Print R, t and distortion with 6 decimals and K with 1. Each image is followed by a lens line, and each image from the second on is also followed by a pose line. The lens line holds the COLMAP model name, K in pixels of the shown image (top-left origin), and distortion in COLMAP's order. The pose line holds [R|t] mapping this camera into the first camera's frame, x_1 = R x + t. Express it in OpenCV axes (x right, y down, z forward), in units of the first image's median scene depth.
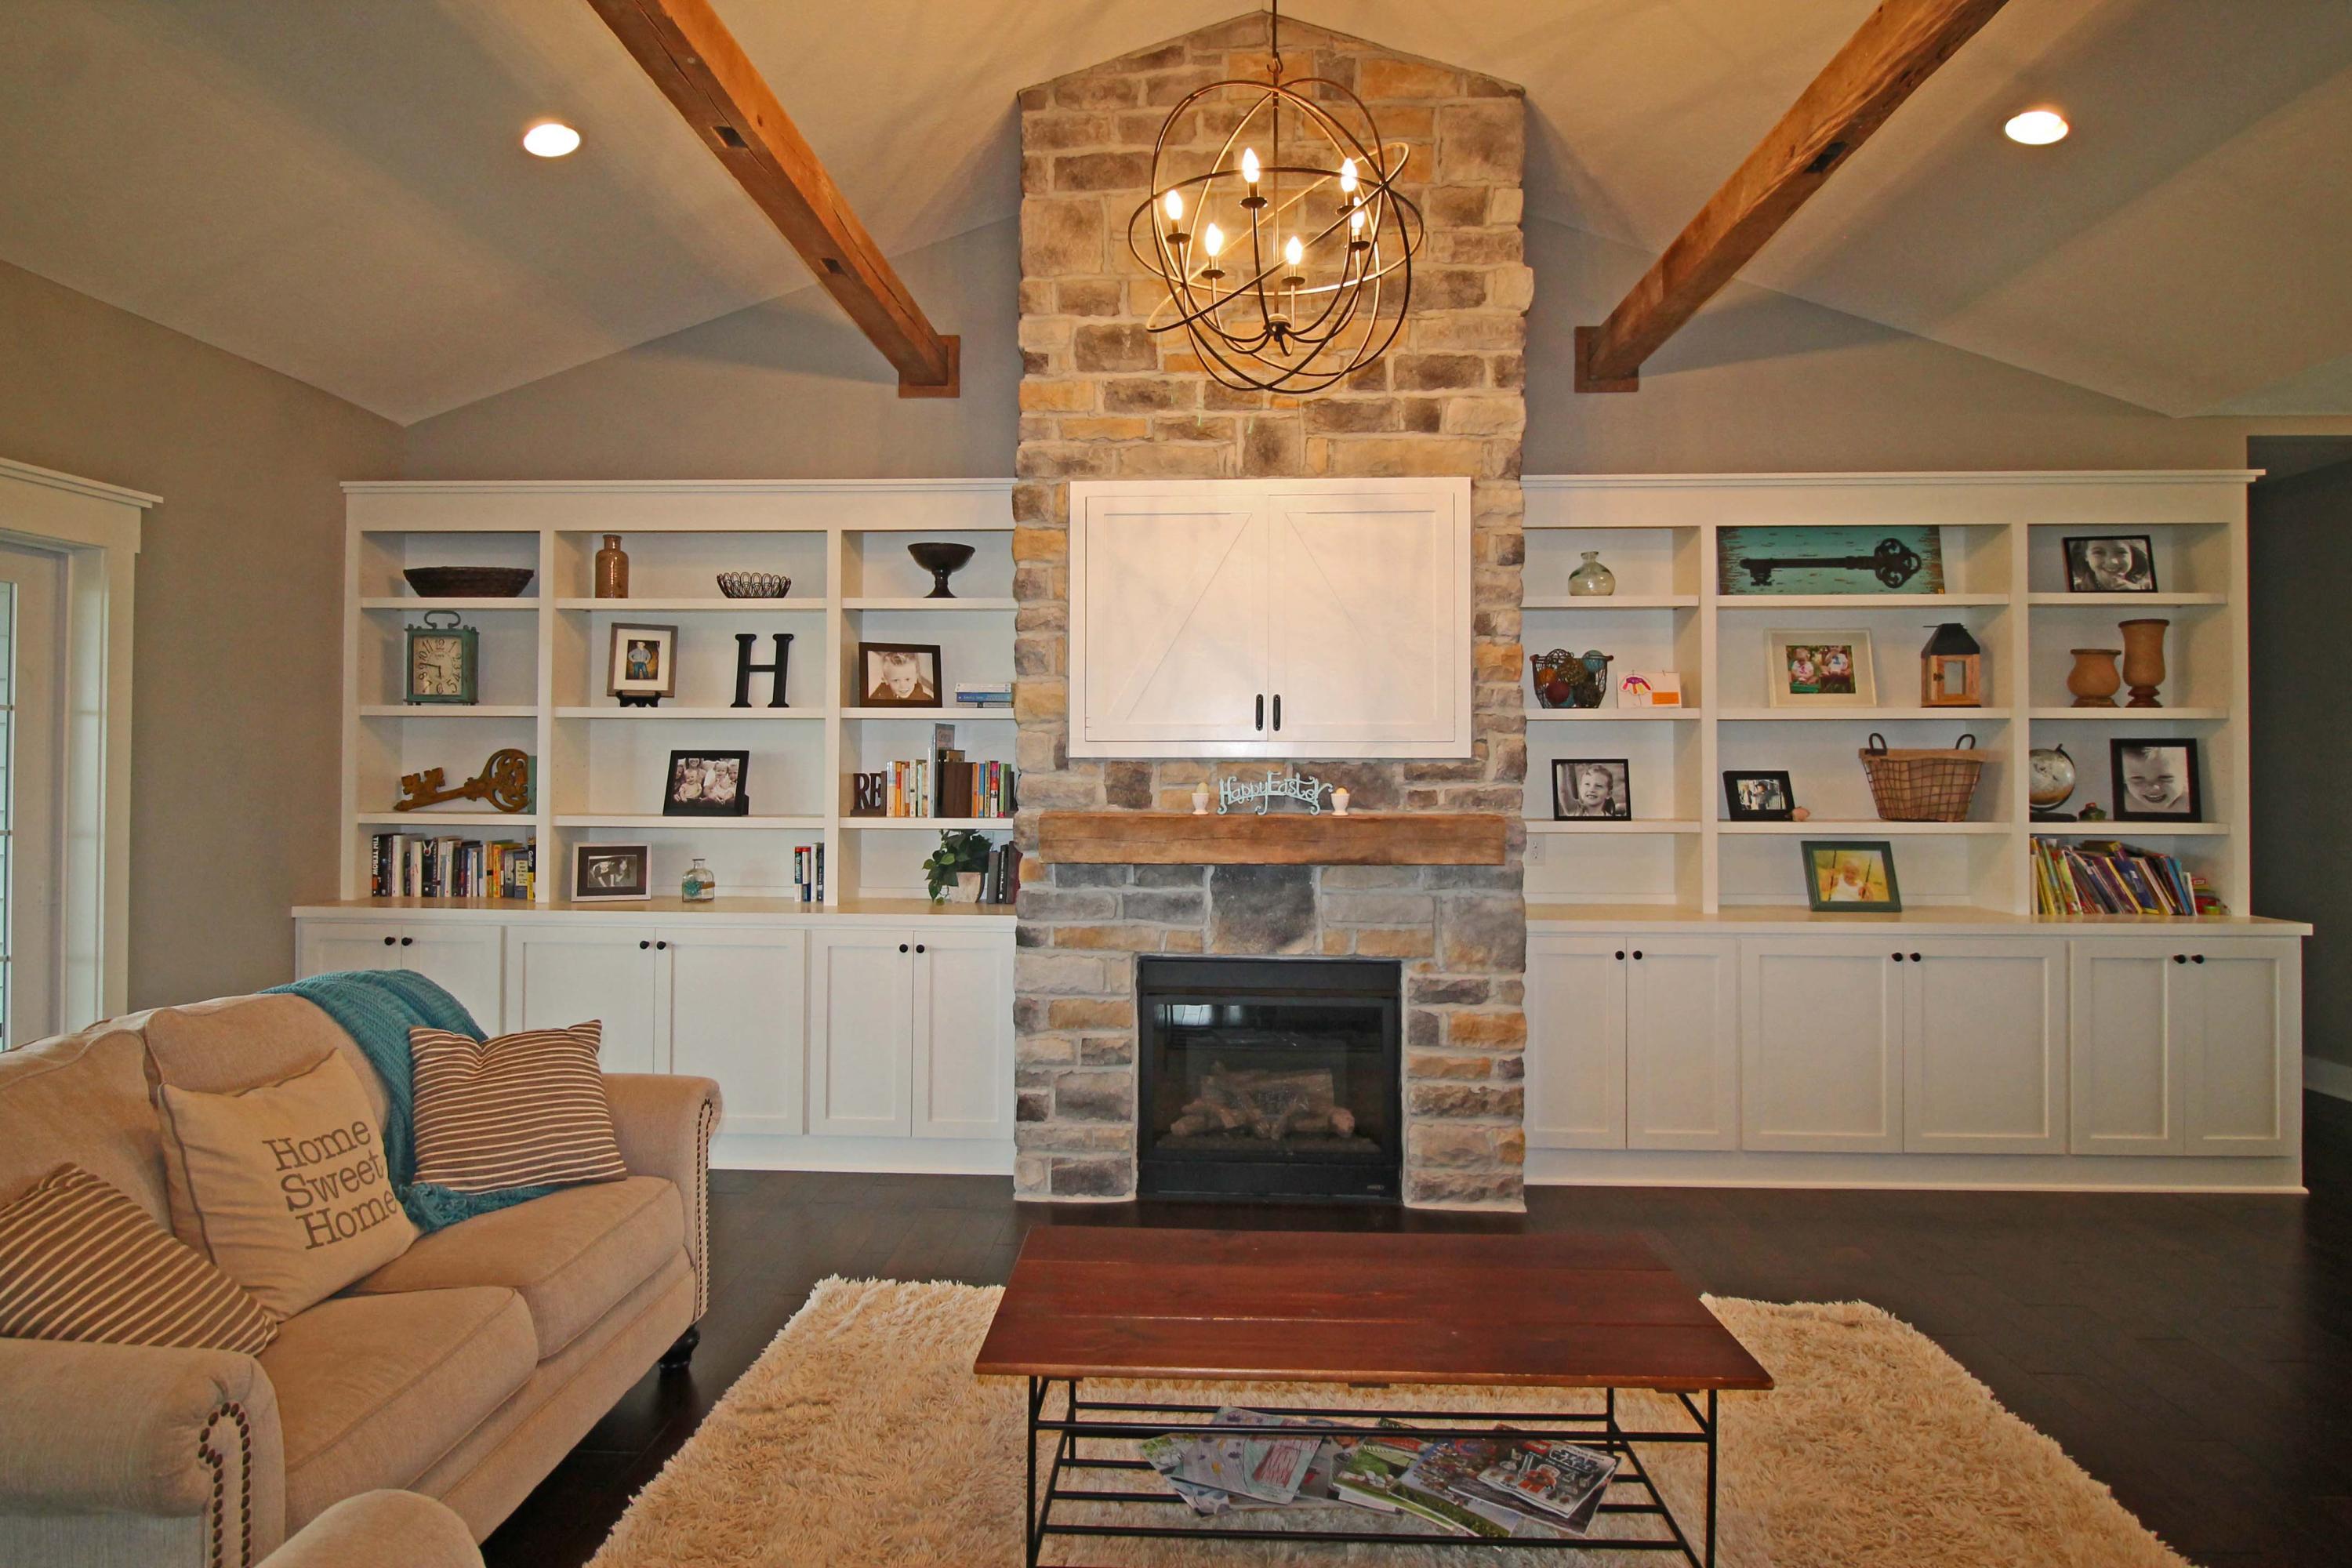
lens RADIAL K [[1274.5, 0, 1174.1], [0, 1274.5, 749.6], [0, 0, 1]] dist [0.005855, -0.013515]
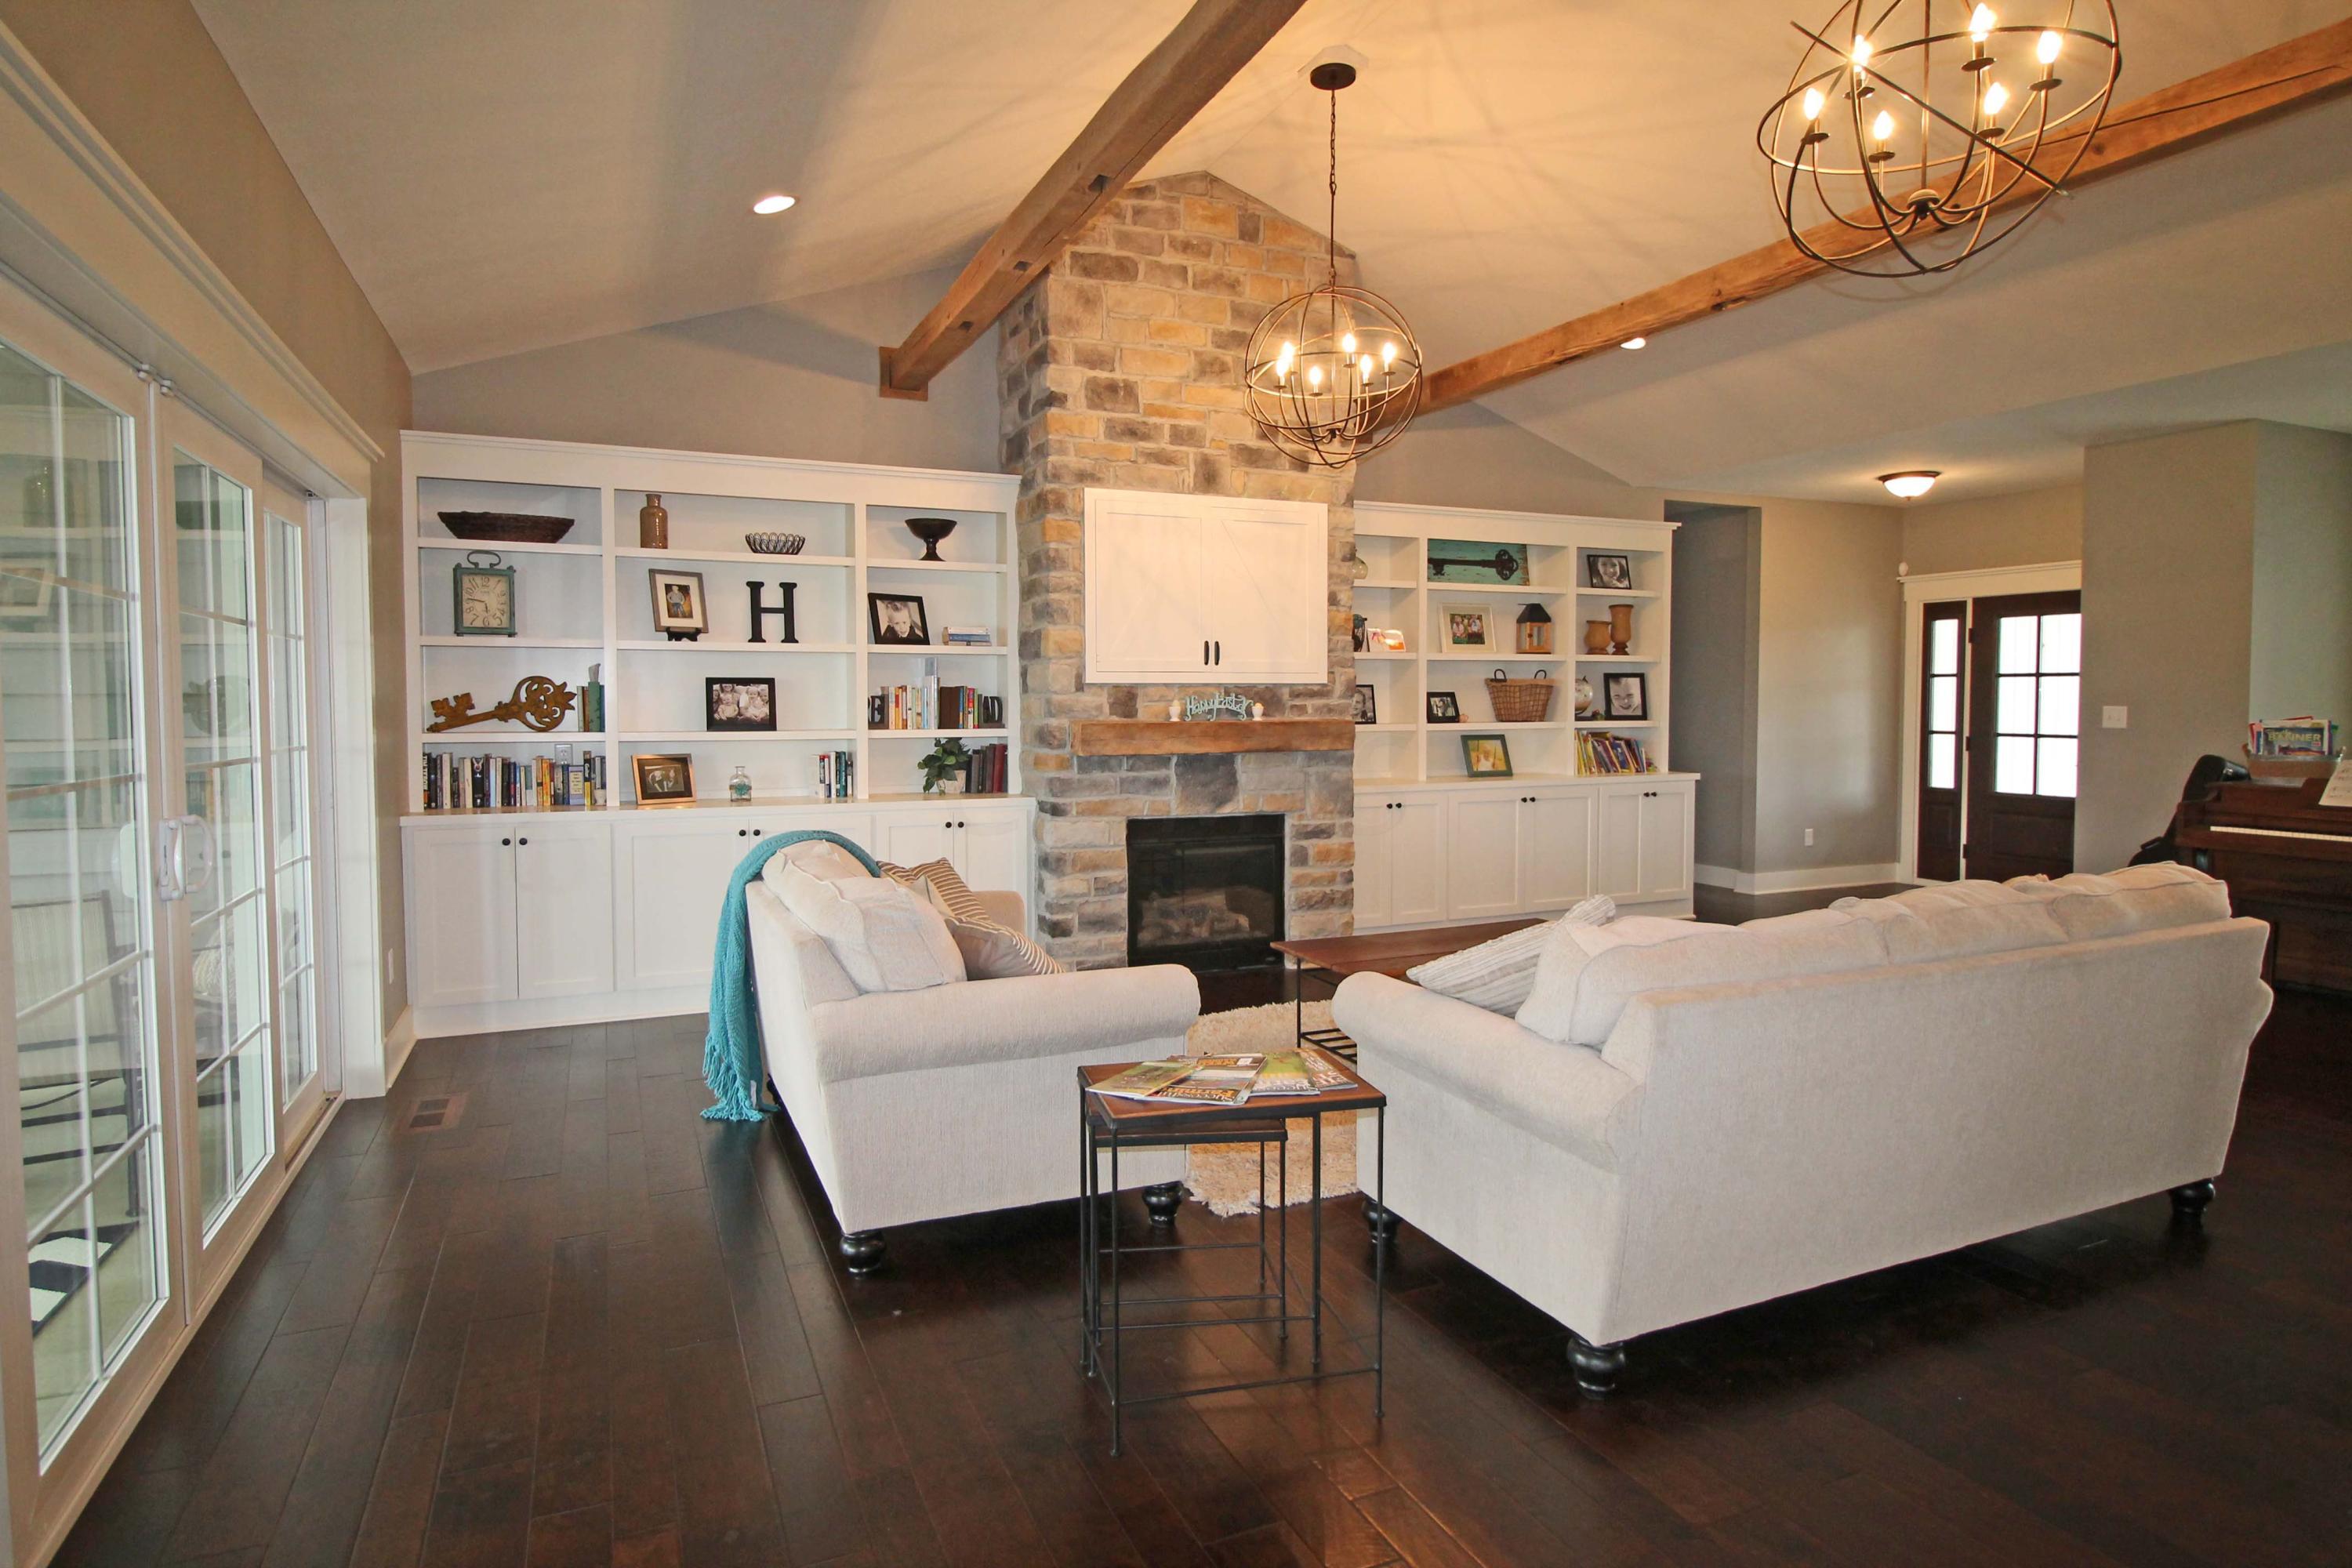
lens RADIAL K [[1274.5, 0, 1173.2], [0, 1274.5, 753.6], [0, 0, 1]] dist [0.005855, -0.013515]
pose [[0.893217, -0.023897, 0.448991, -0.582452], [-0.001392, 0.998435, 0.055909, 0.004730], [-0.449625, -0.050564, 0.891785, -0.293838]]
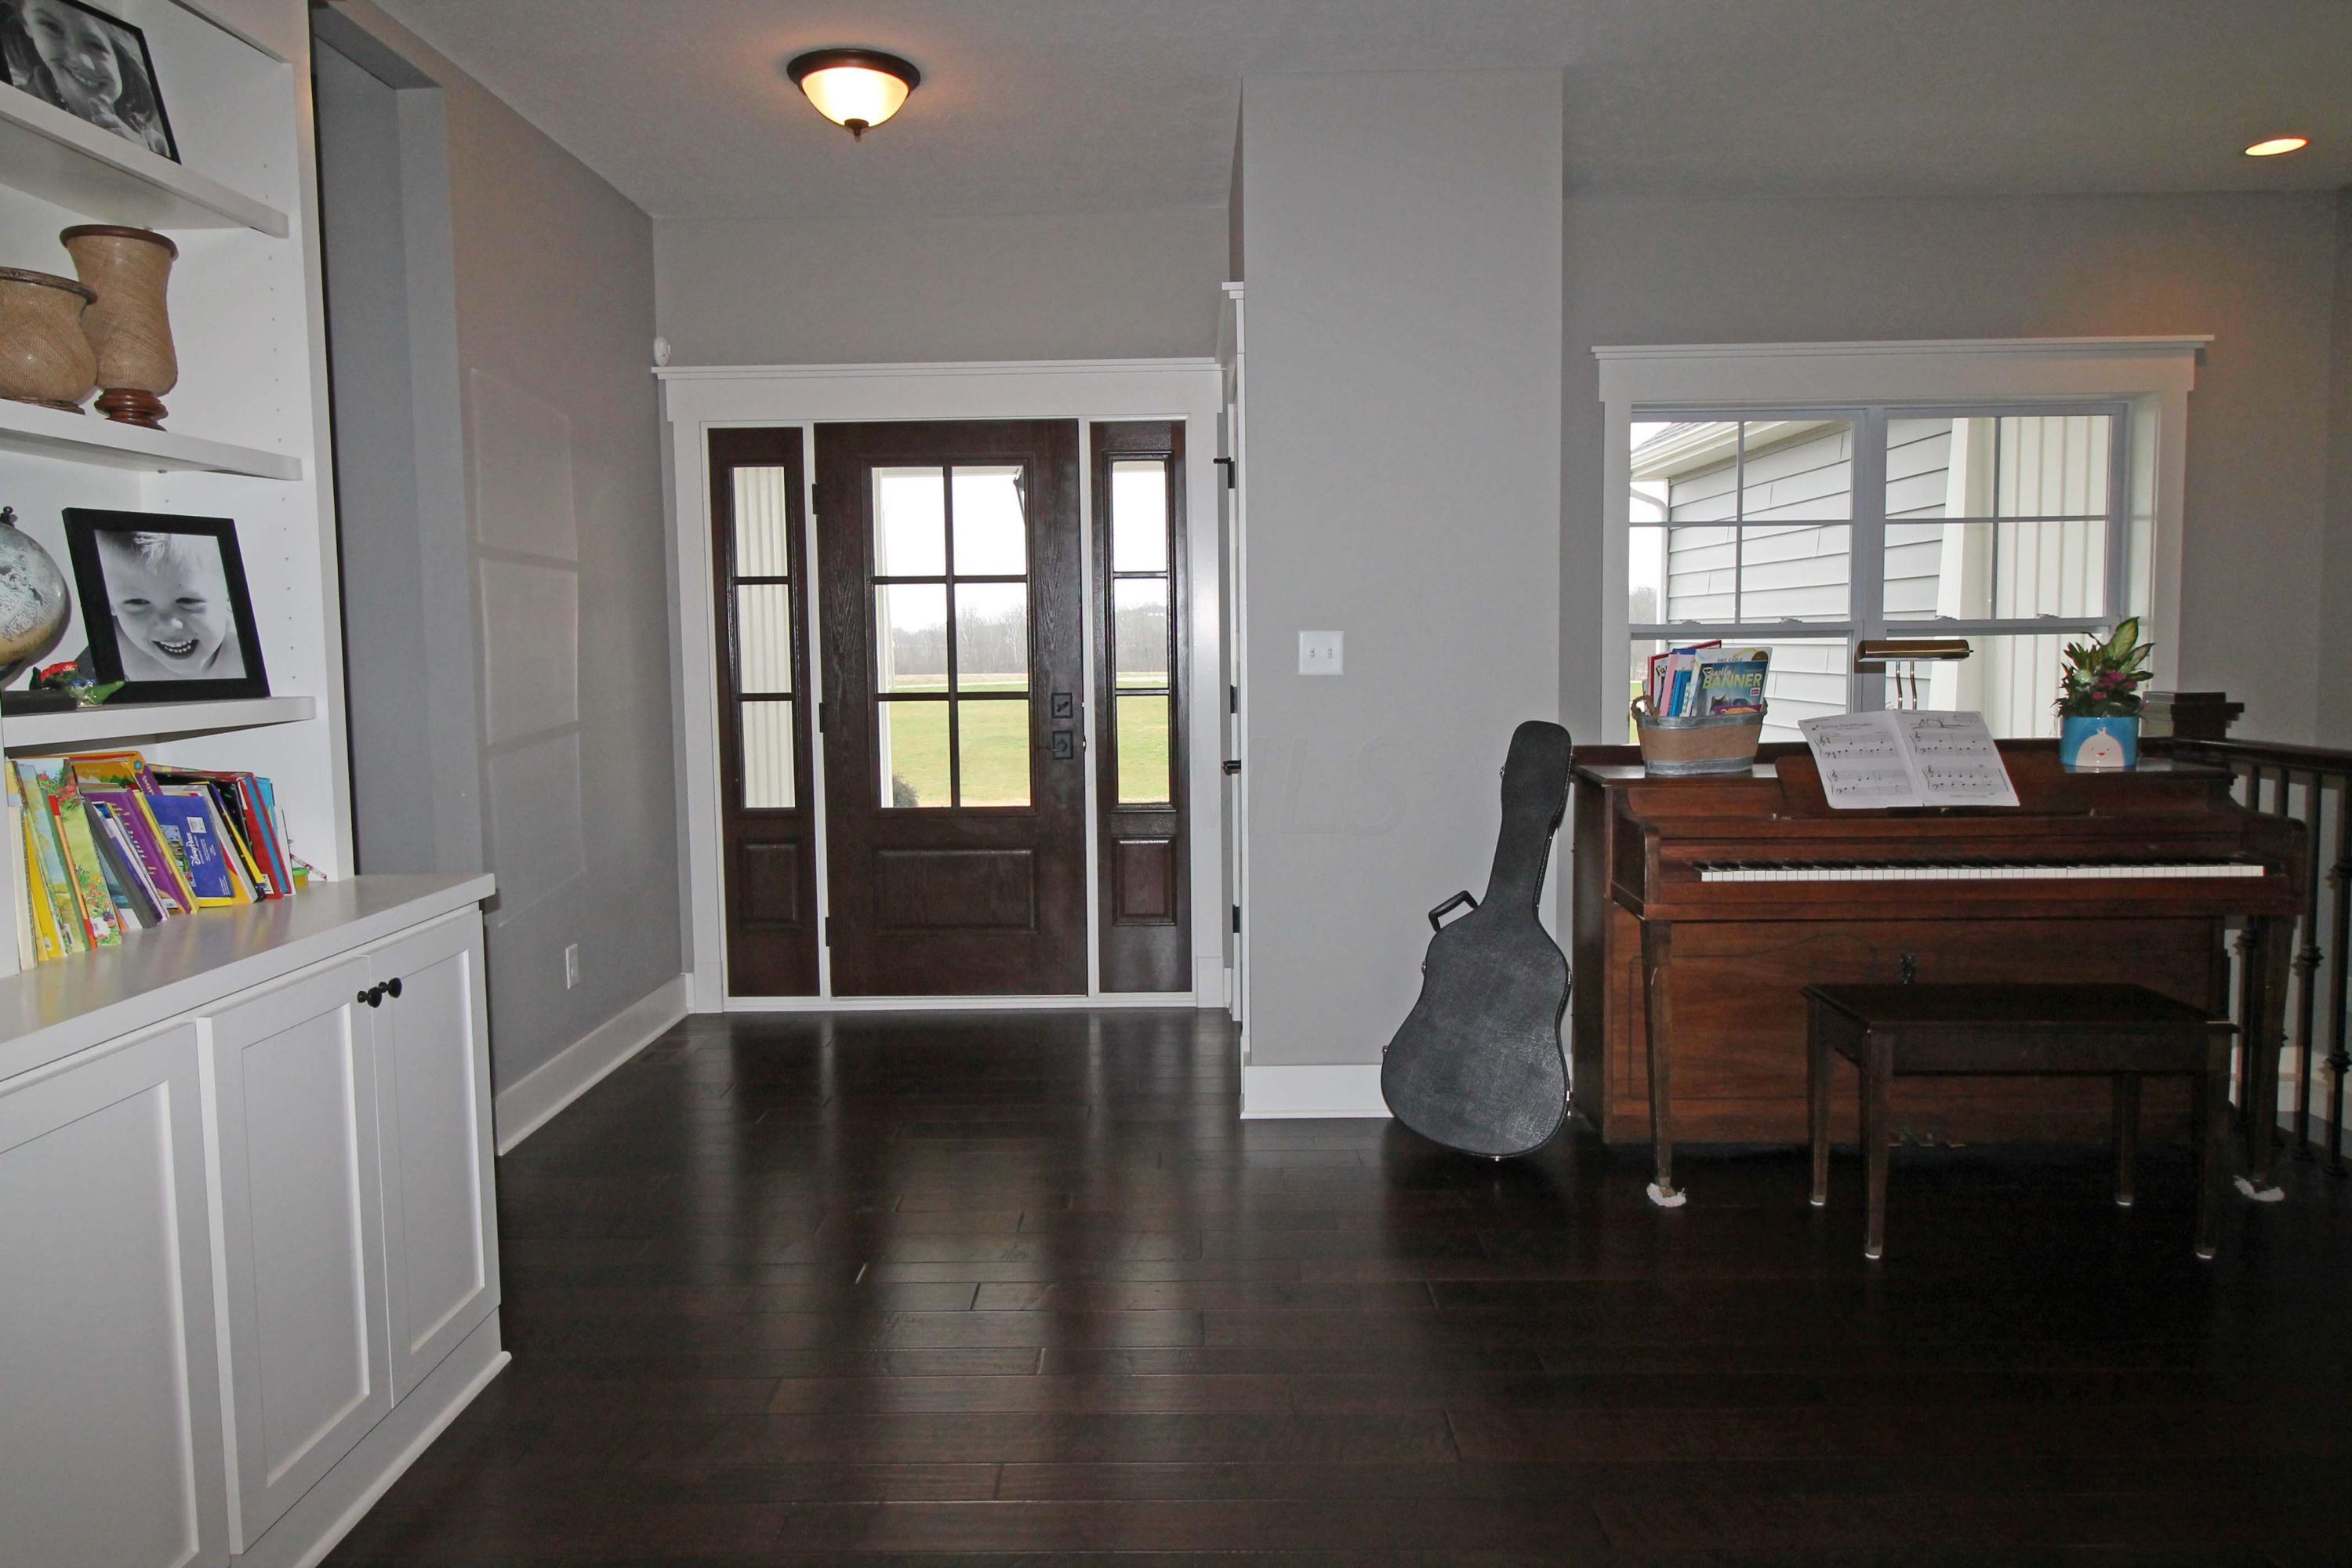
lens RADIAL K [[1485.6, 0, 1173.3], [0, 1485.6, 723.7], [0, 0, 1]] dist [0.041620, -0.004491]
pose [[-0.041729, -0.060692, 0.997284, 0.229877], [0.000603, 0.998152, 0.060770, 0.032791], [-0.999129, 0.003137, -0.041615, 0.679392]]
